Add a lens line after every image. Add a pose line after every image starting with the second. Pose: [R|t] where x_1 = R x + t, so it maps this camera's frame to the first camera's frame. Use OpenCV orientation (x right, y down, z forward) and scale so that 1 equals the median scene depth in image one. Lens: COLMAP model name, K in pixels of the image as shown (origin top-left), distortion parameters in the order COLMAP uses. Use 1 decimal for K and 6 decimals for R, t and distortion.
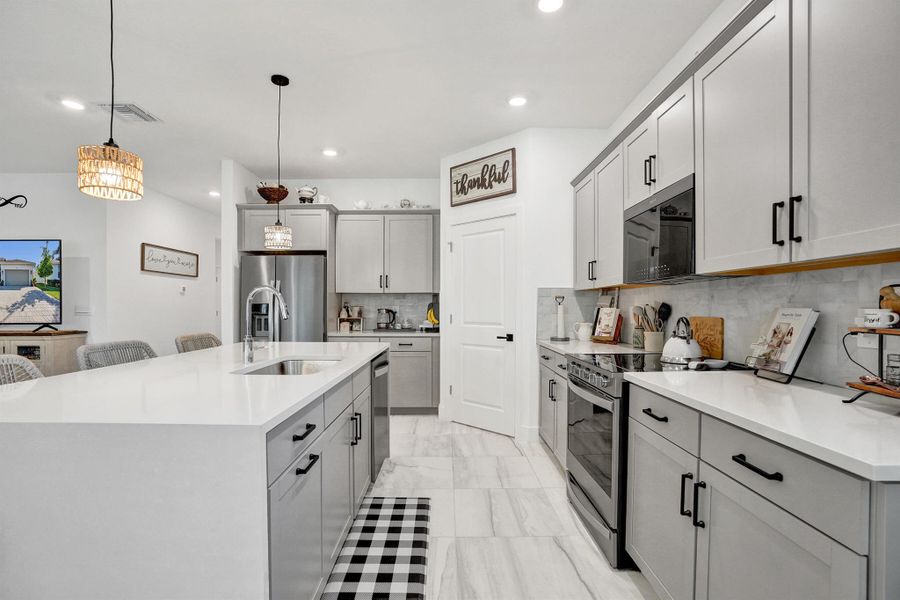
lens RADIAL K [[421.4, 0, 450.7], [0, 421.4, 308.2], [0, 0, 1]] dist [-0.043720, 0.000514]
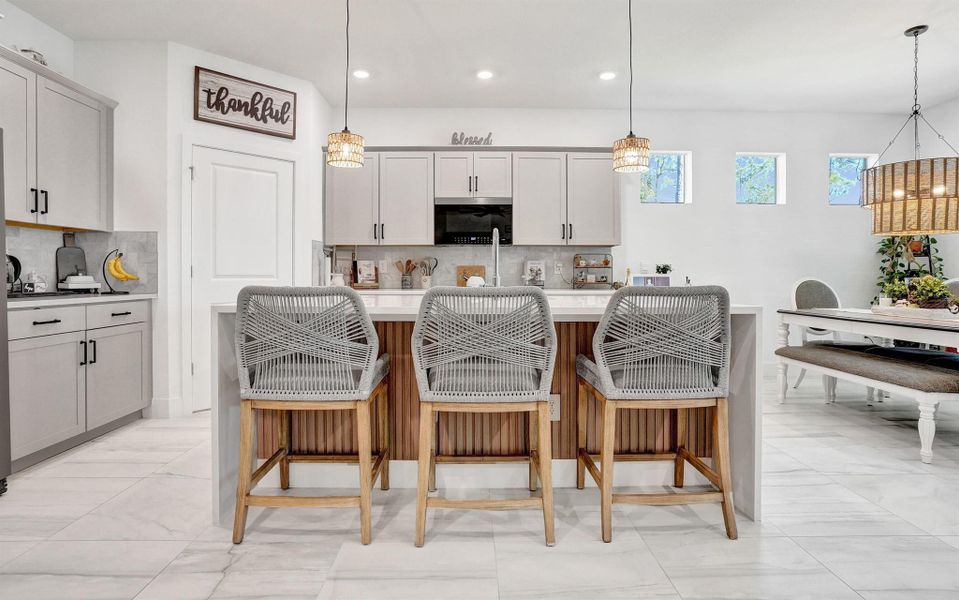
lens RADIAL K [[489.4, 0, 477.8], [0, 489.4, 277.7], [0, 0, 1]] dist [-0.058060, 0.029398]
pose [[-0.005819, -0.007981, 0.999951, -0.934951], [0.002118, 0.999966, 0.007994, 0.033308], [-0.999981, 0.002164, -0.005802, 0.567452]]
